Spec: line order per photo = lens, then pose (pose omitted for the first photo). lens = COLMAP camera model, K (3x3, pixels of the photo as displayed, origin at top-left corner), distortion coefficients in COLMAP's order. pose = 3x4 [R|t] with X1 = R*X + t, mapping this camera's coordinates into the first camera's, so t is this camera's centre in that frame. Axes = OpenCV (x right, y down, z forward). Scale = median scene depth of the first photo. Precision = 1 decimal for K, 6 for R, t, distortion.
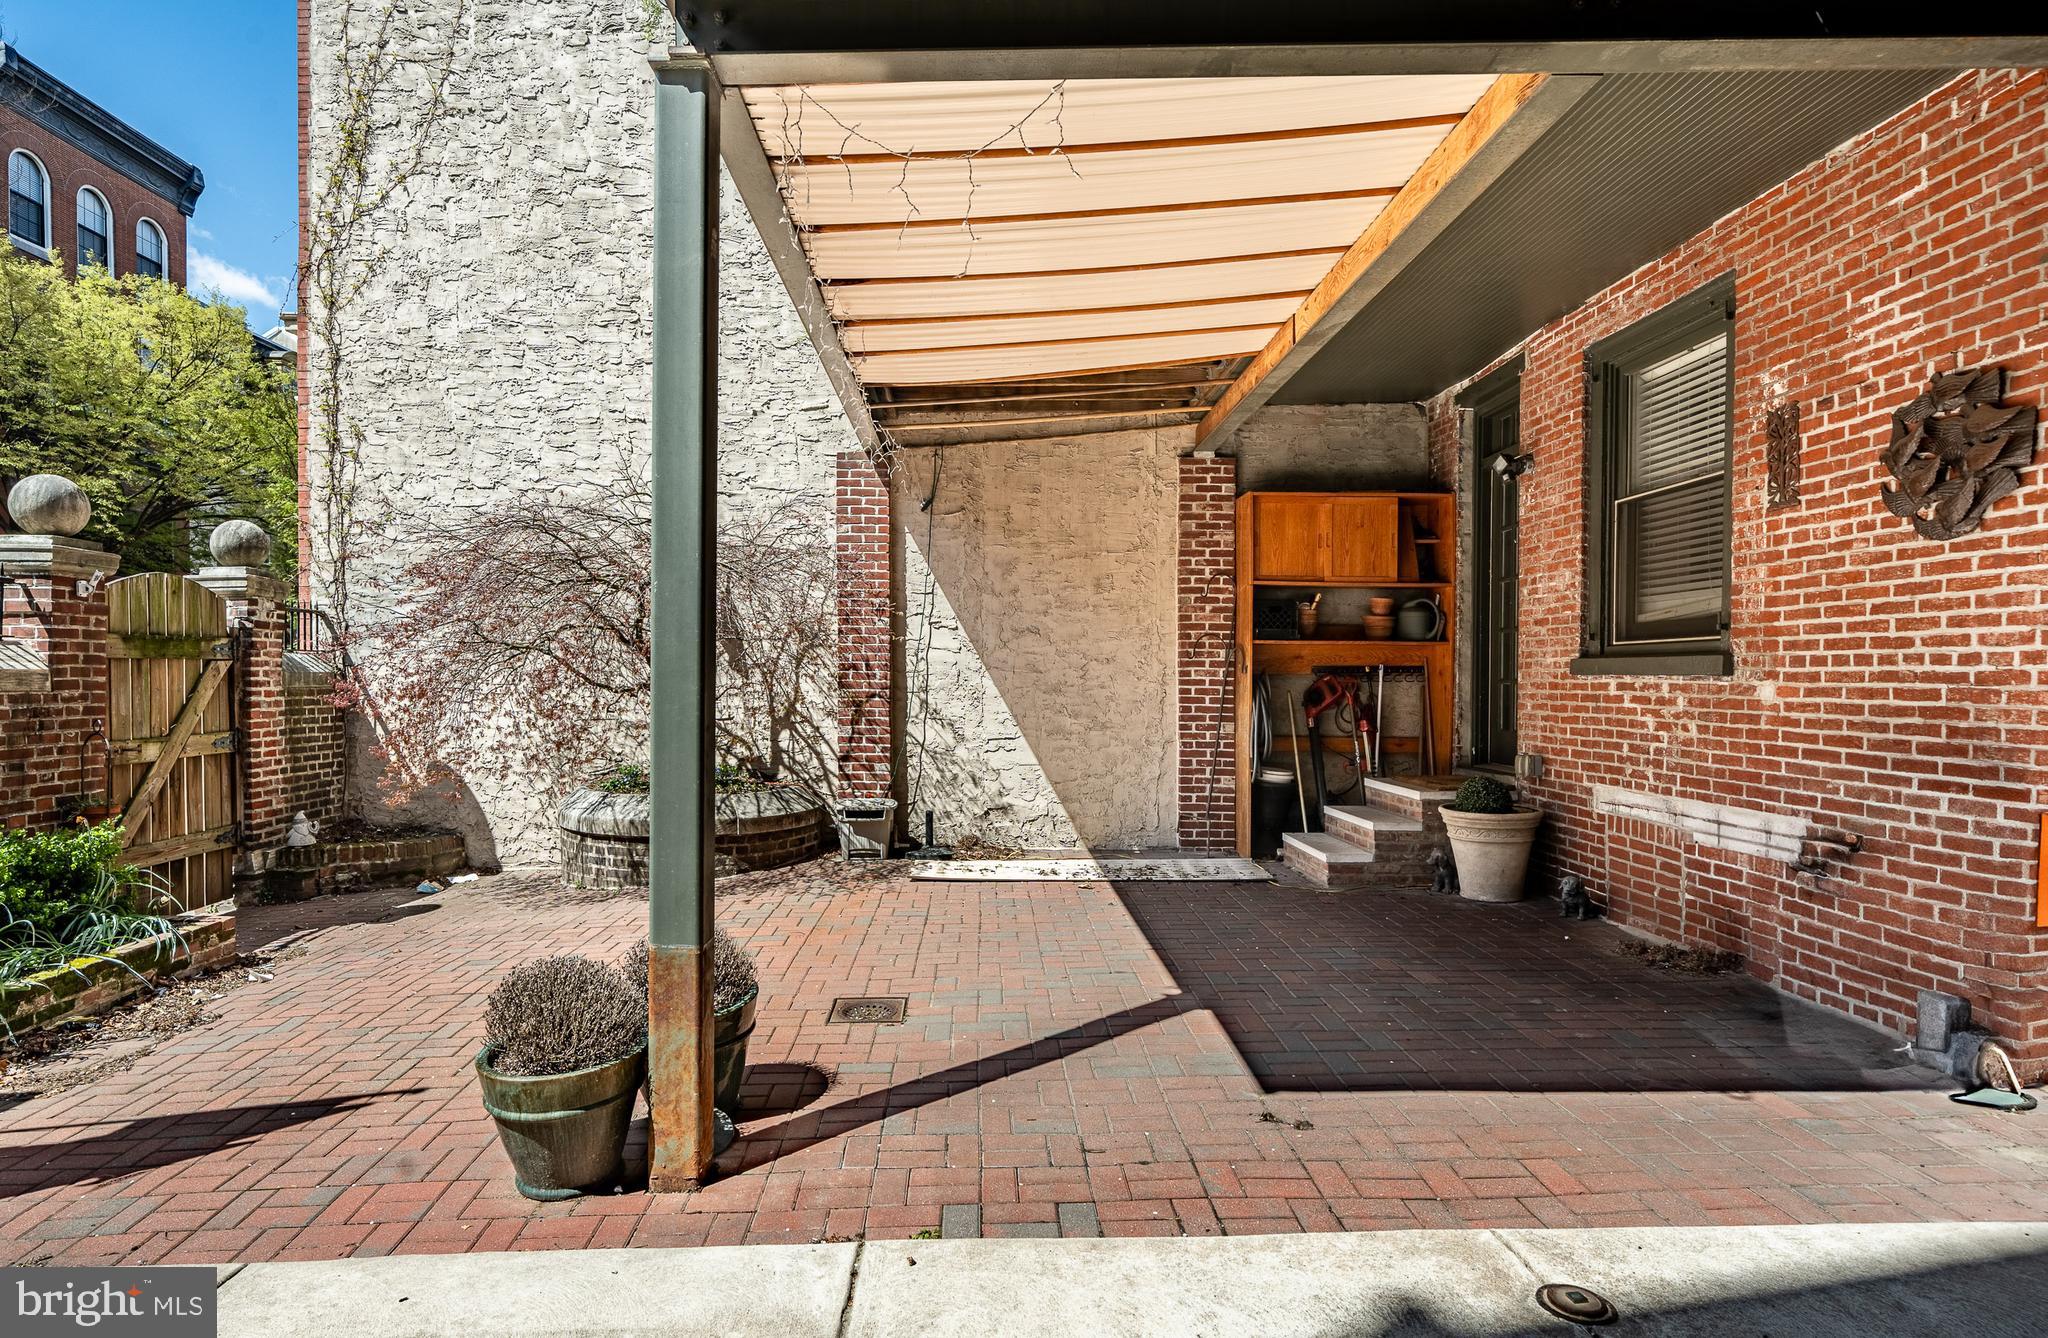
lens RADIAL K [[1055.6, 0, 1024.0], [0, 1055.6, 669.0], [0, 0, 1]] dist [-0.000661, 0.000017]
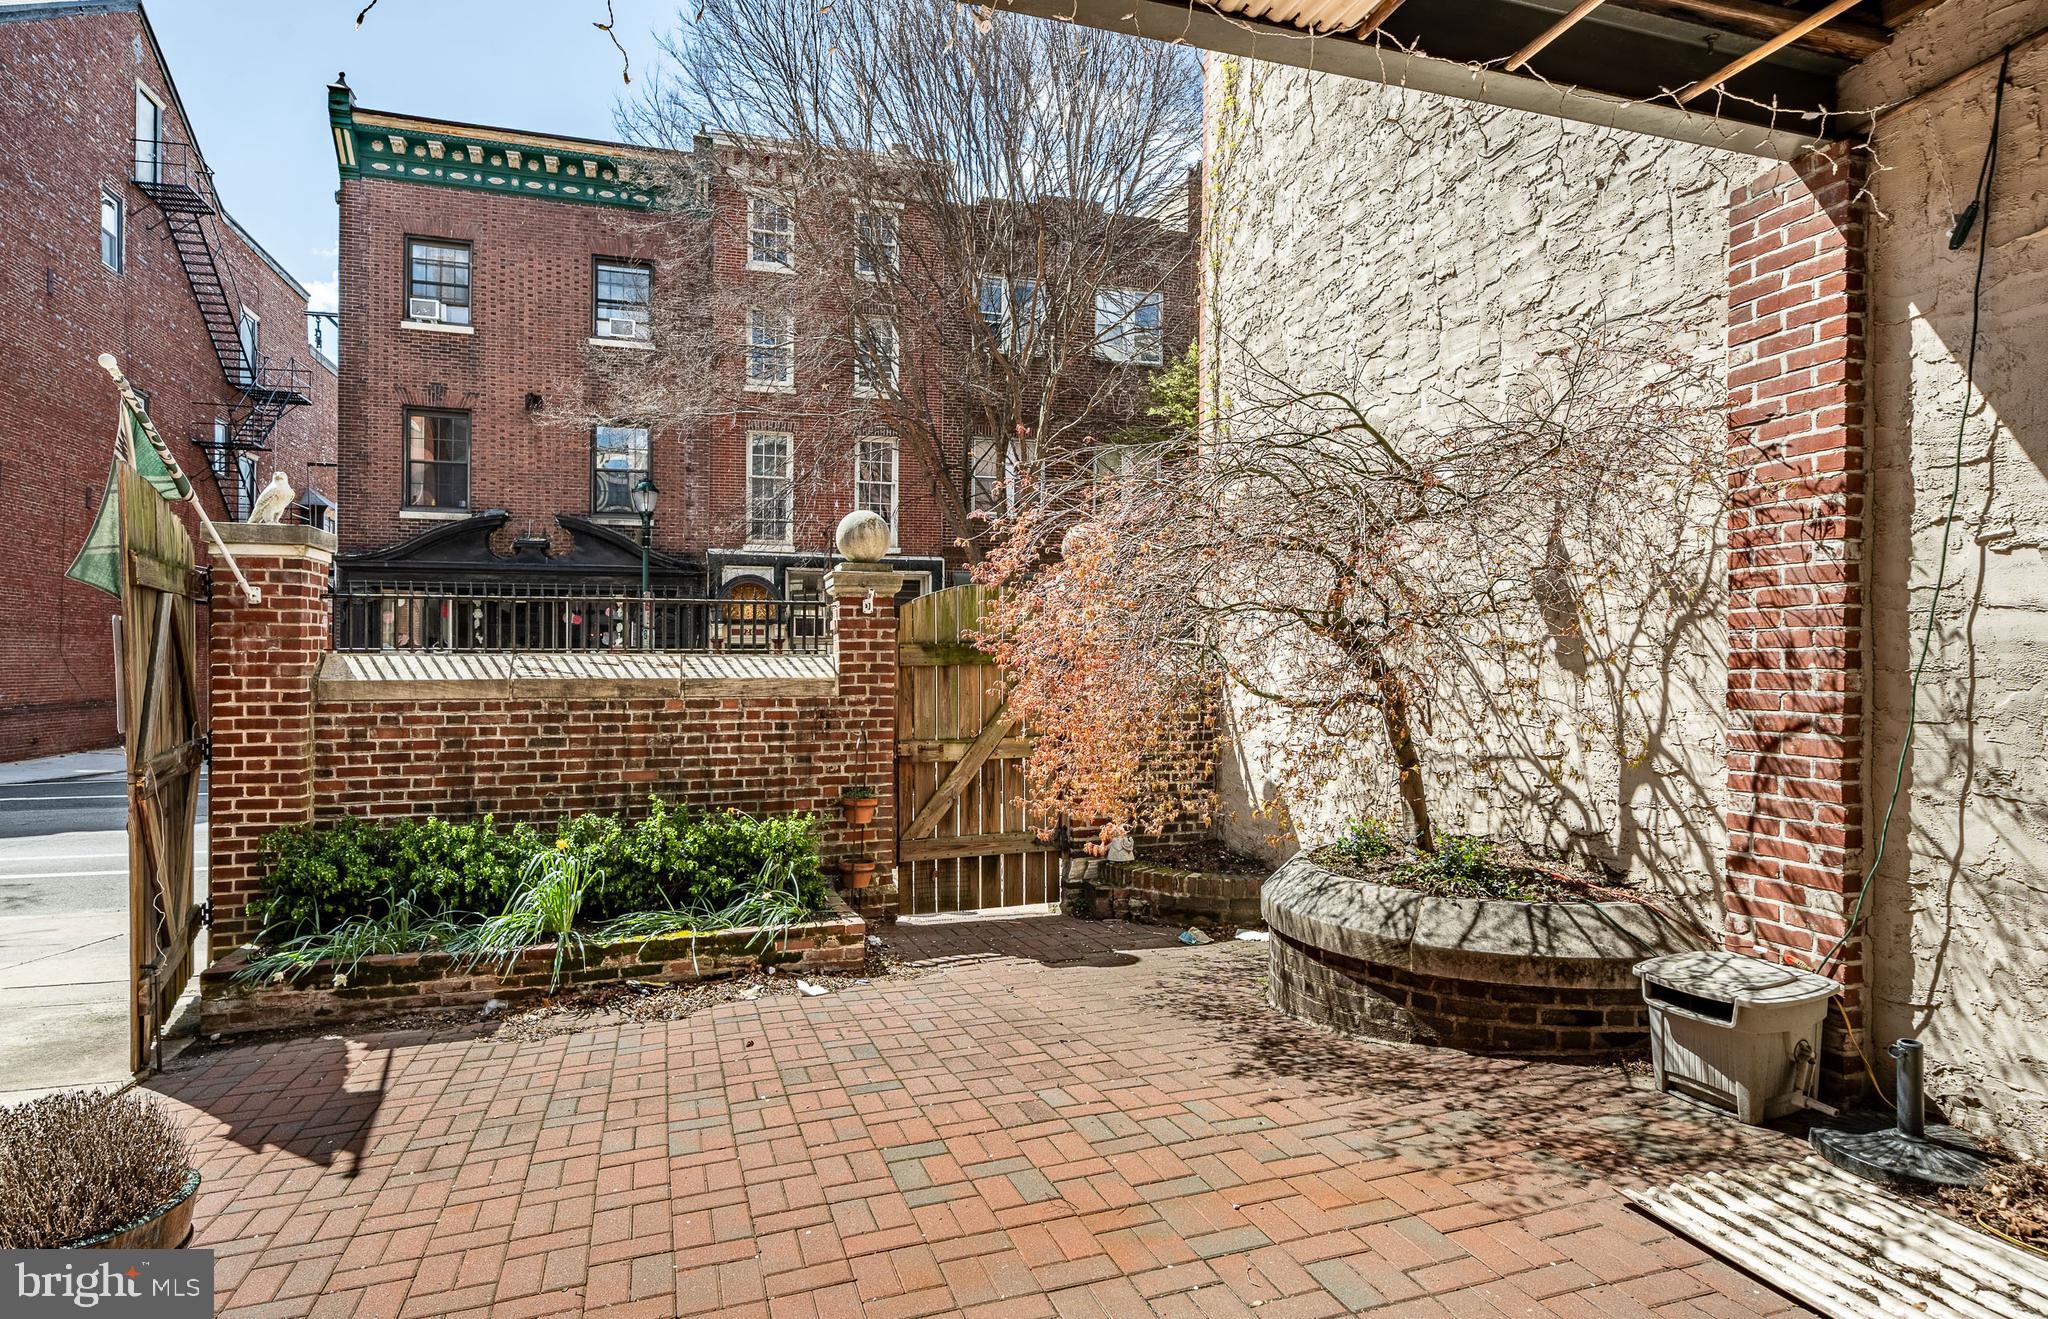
lens RADIAL K [[1088.6, 0, 1024.0], [0, 1088.6, 659.5], [0, 0, 1]] dist [0.003558, 0.000951]
pose [[0.262638, -0.013326, -0.964802, 0.199689], [0.017157, 0.999811, -0.009139, -0.003259], [0.964742, -0.014153, 0.262817, 0.584006]]
